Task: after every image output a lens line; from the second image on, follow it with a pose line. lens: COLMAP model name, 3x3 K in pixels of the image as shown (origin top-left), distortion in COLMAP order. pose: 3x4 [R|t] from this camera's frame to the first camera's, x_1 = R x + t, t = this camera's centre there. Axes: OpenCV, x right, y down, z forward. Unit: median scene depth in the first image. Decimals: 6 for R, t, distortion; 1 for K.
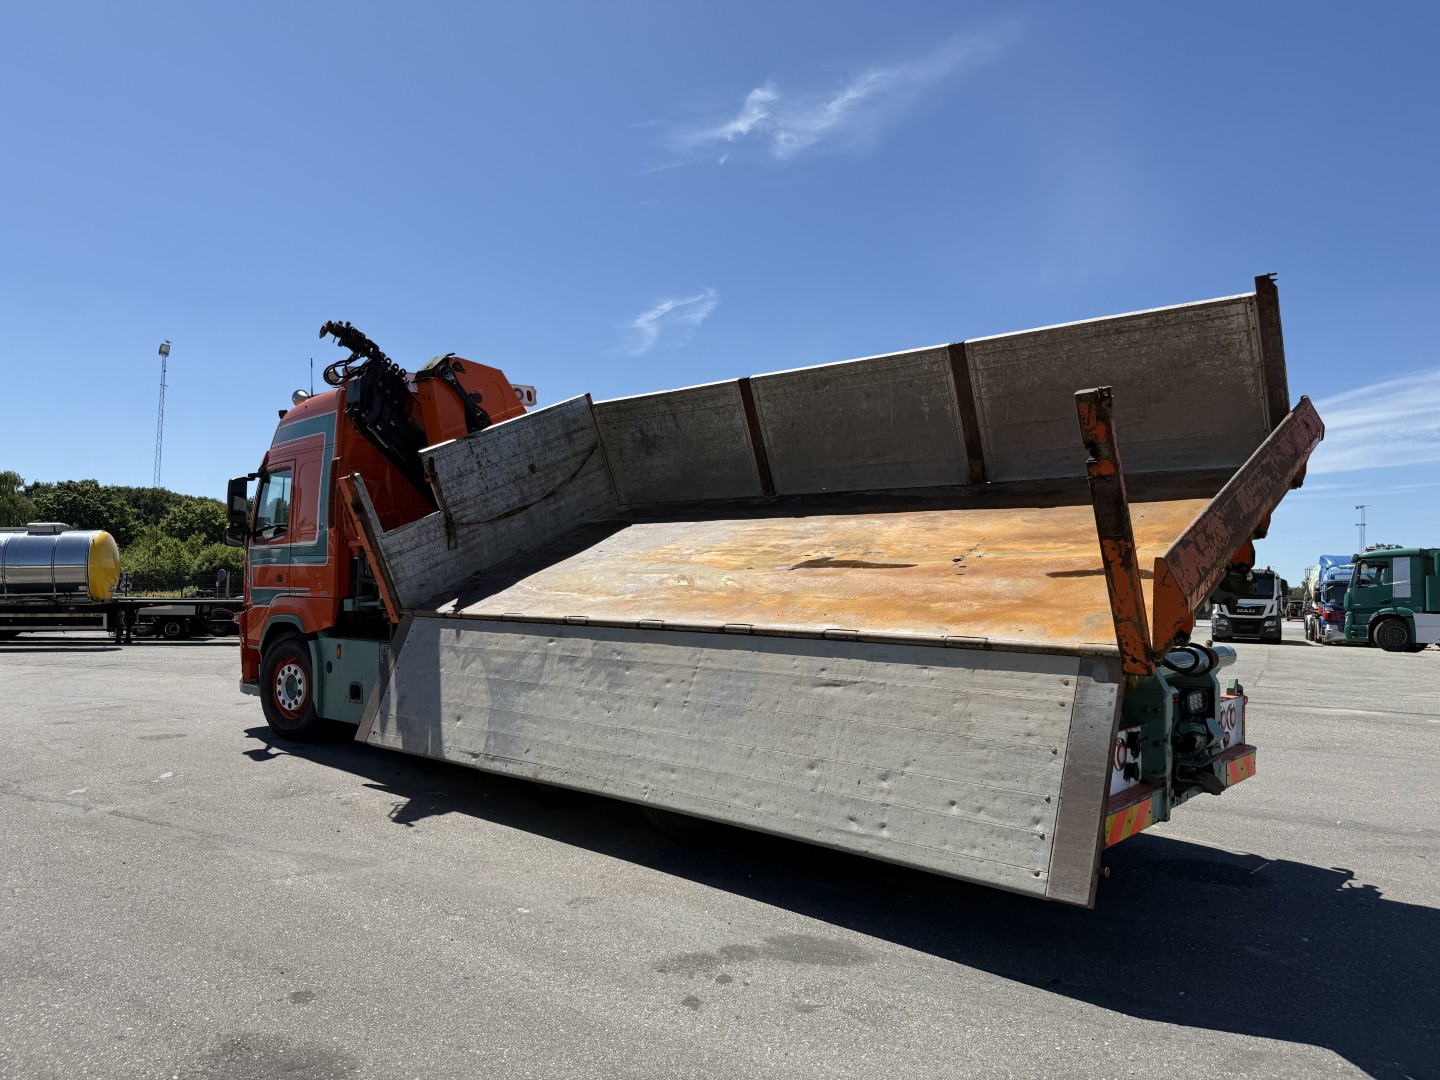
lens RADIAL K [[999.7, 0, 714.2], [0, 999.7, 537.7], [0, 0, 1]] dist [0.006700, -0.015036]
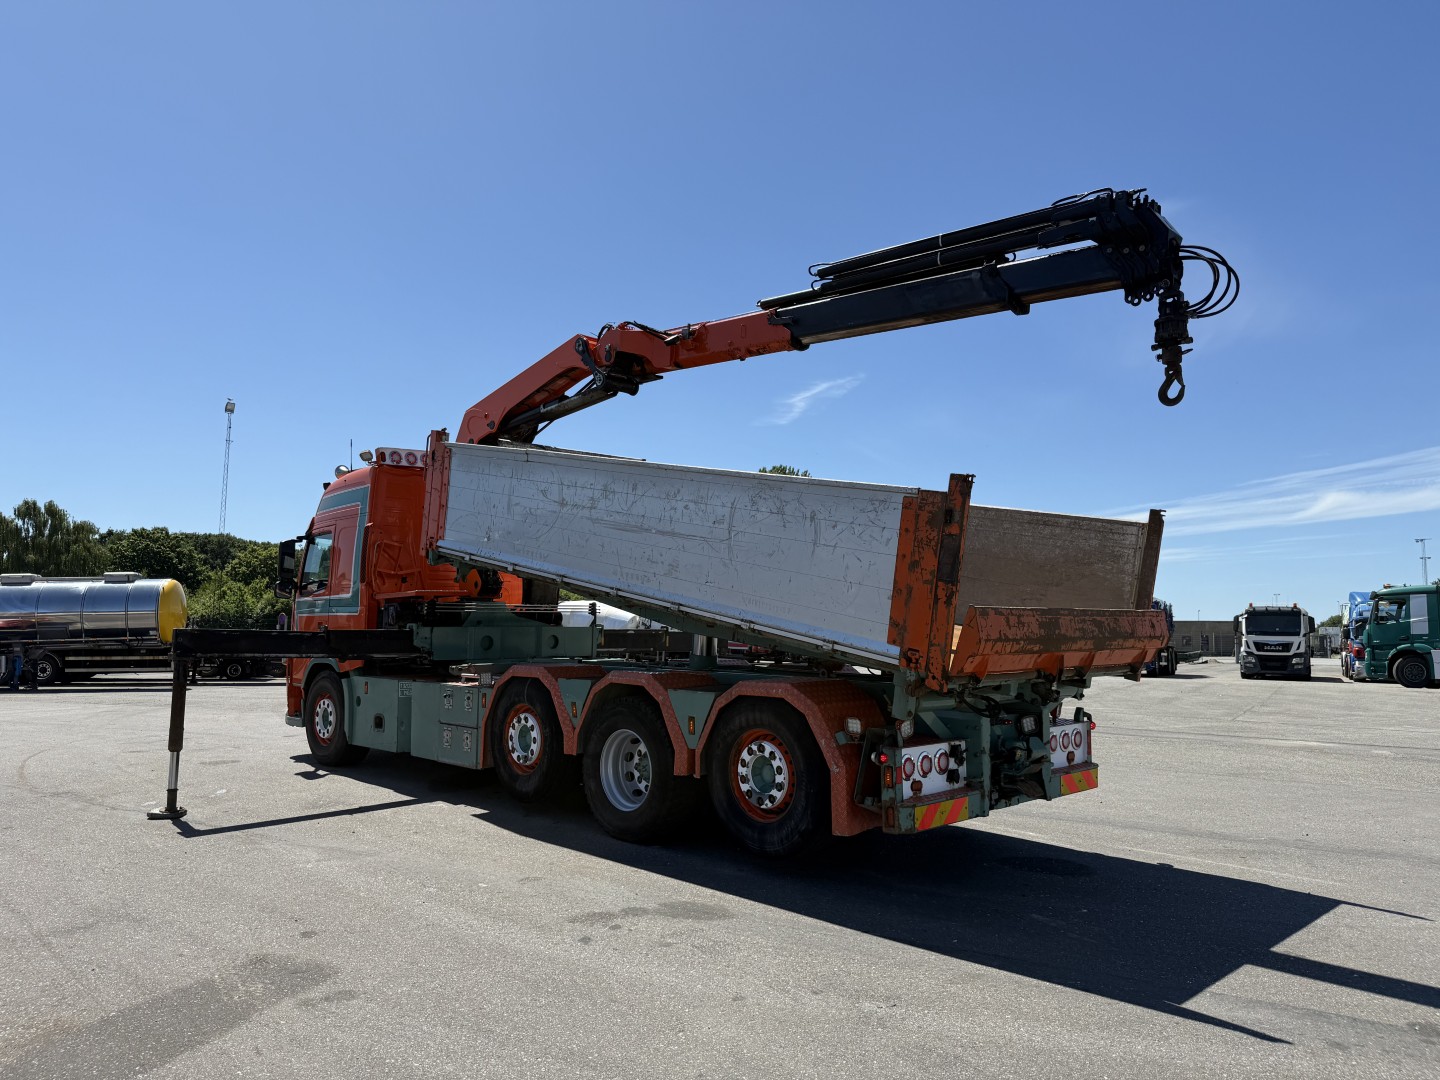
lens RADIAL K [[999.7, 0, 718.2], [0, 999.7, 537.4], [0, 0, 1]] dist [0.006700, -0.015036]
pose [[0.998759, -0.010637, -0.048653, 0.097990], [0.008722, 0.999185, -0.039405, -0.013941], [0.049033, 0.038931, 0.998038, -0.162386]]
